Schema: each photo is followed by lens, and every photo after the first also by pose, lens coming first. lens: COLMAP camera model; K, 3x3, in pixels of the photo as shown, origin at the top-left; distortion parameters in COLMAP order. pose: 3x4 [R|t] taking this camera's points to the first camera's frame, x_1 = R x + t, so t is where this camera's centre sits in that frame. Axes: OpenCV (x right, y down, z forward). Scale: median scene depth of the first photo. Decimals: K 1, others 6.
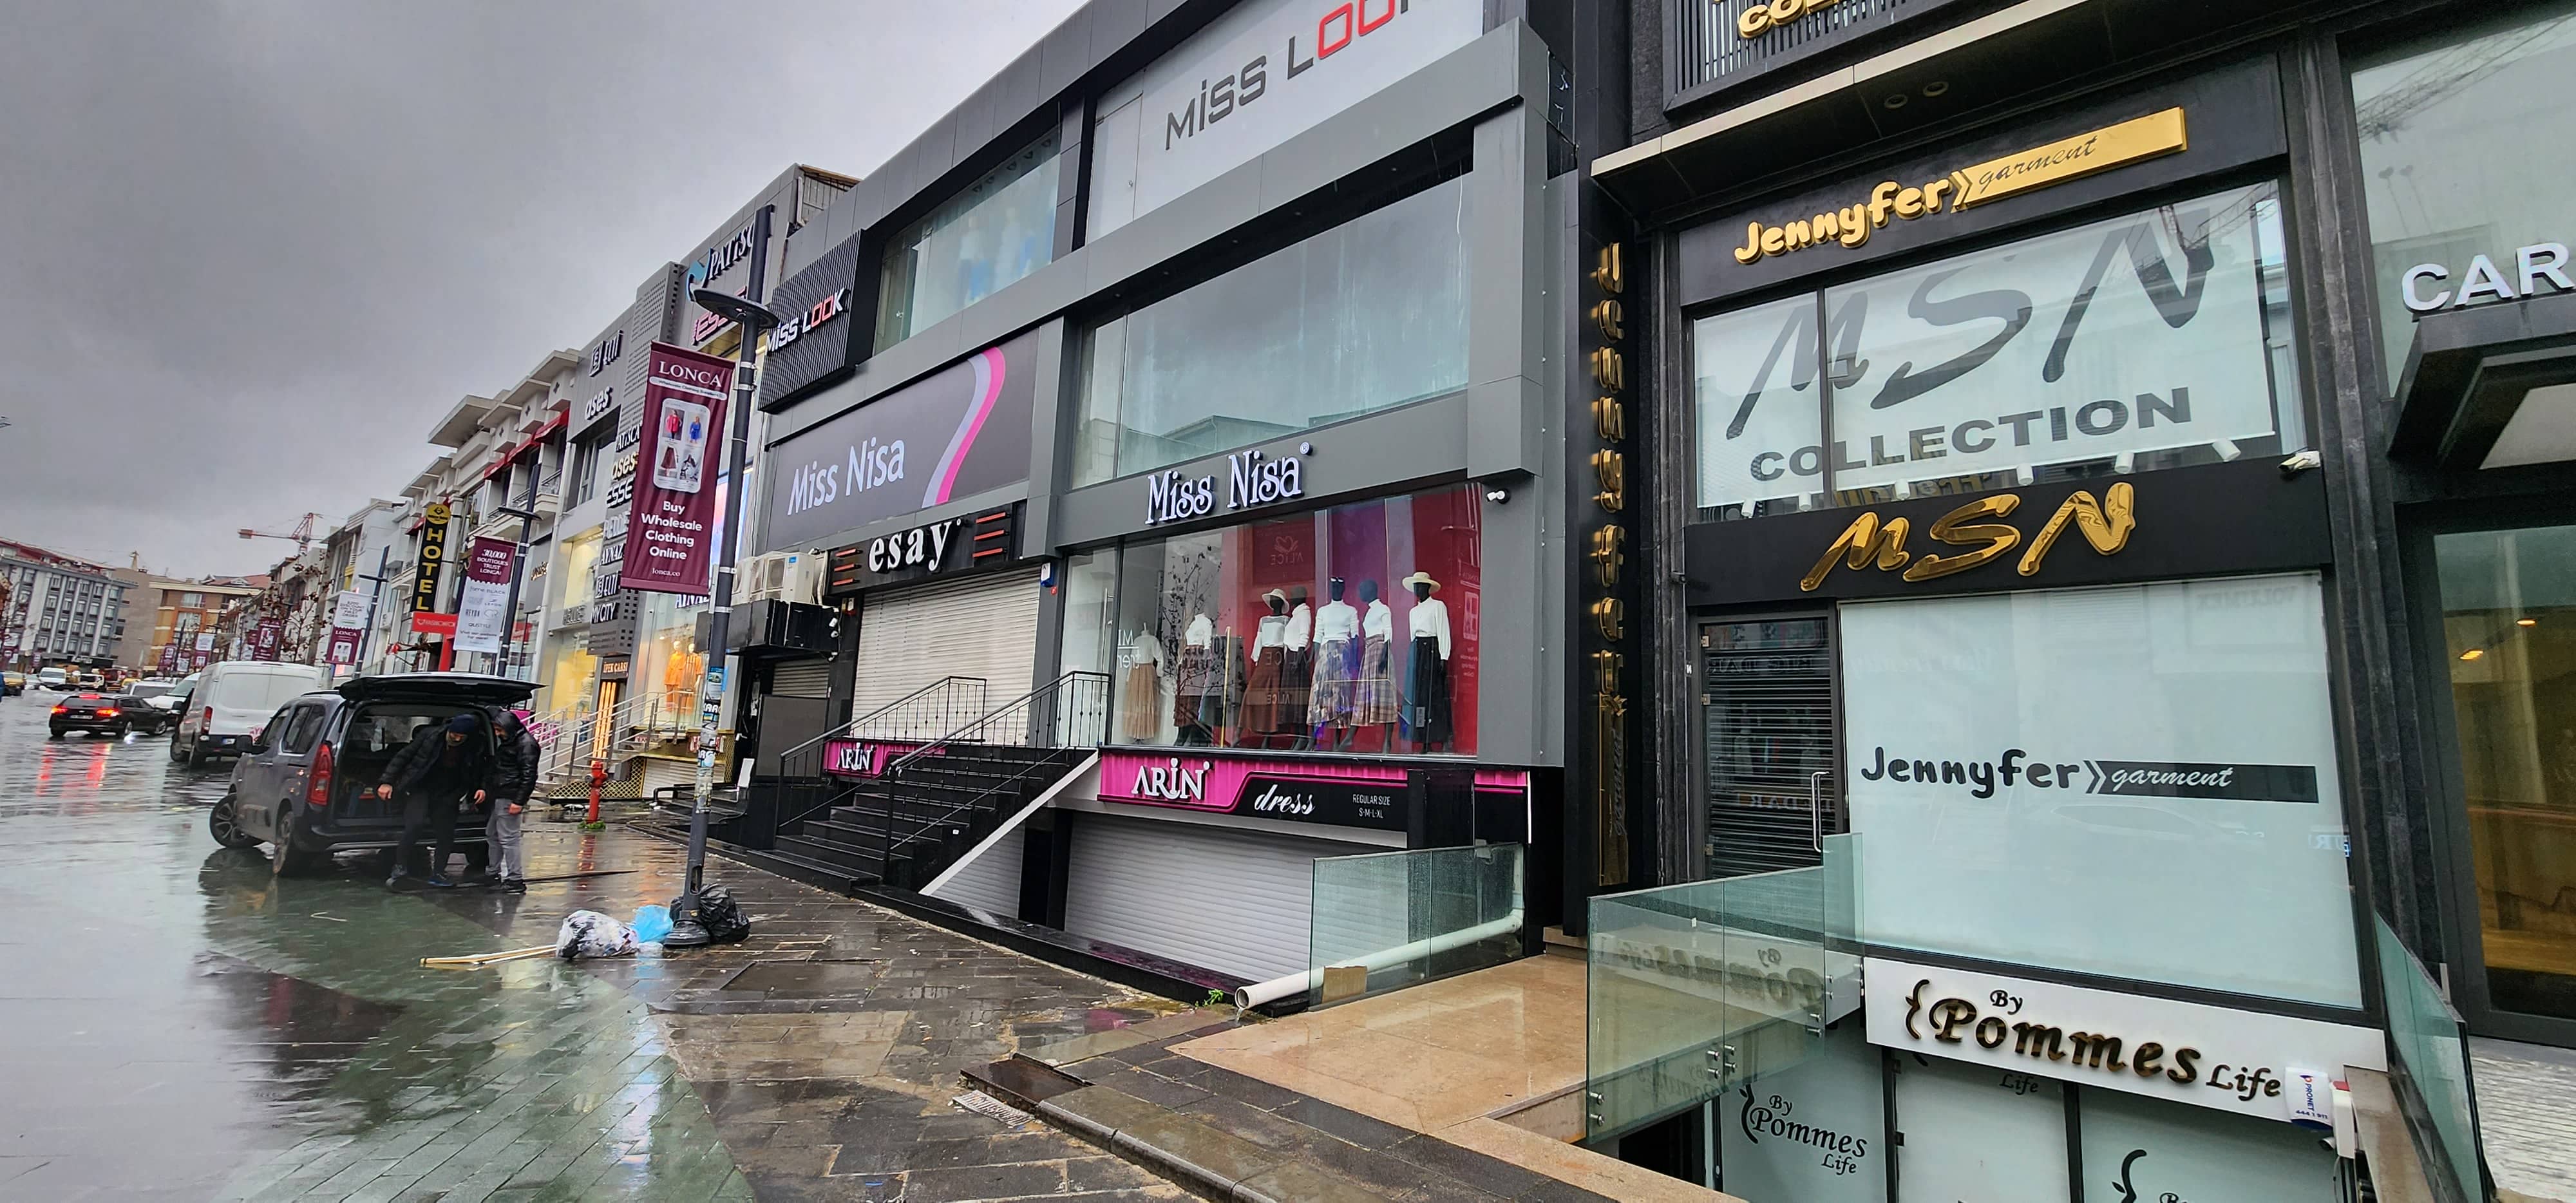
lens RADIAL K [[1034.3, 0, 1270.7], [0, 1034.3, 596.3], [0, 0, 1]] dist [-0.001008, 0.000001]
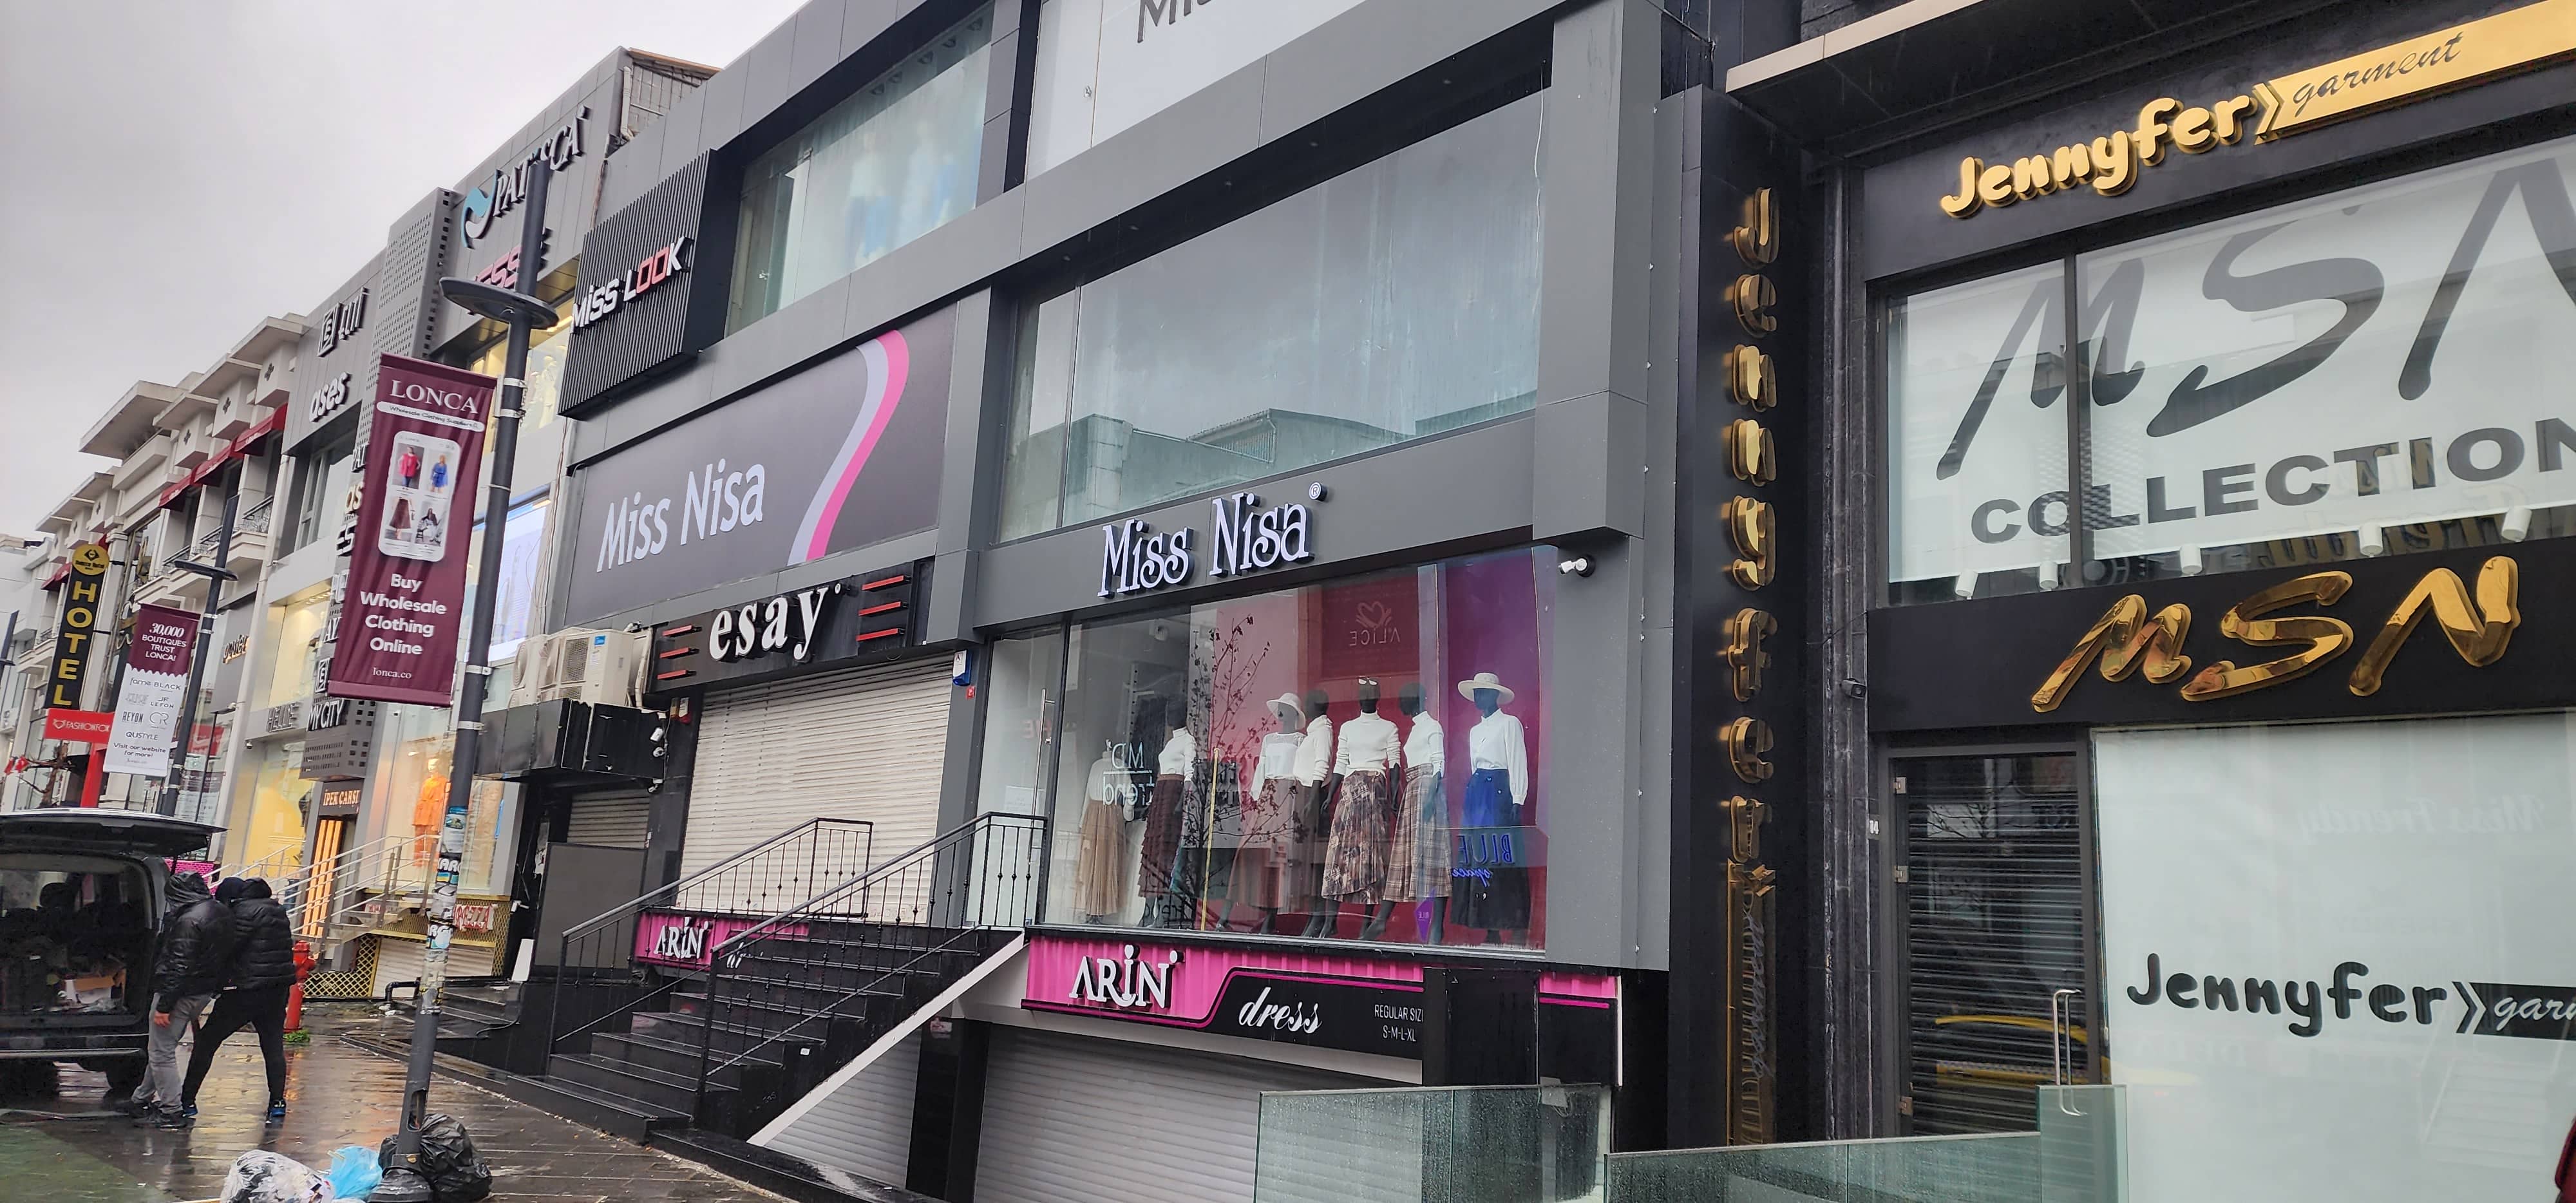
lens RADIAL K [[1672.8, 0, 1255.6], [0, 1672.8, 611.5], [0, 0, 1]] dist [0.097809, -0.088525]
pose [[0.996716, 0.003399, -0.080908, 0.083476], [-0.006950, 0.999023, -0.043648, -0.014664], [0.080681, 0.044067, 0.995765, -0.101007]]
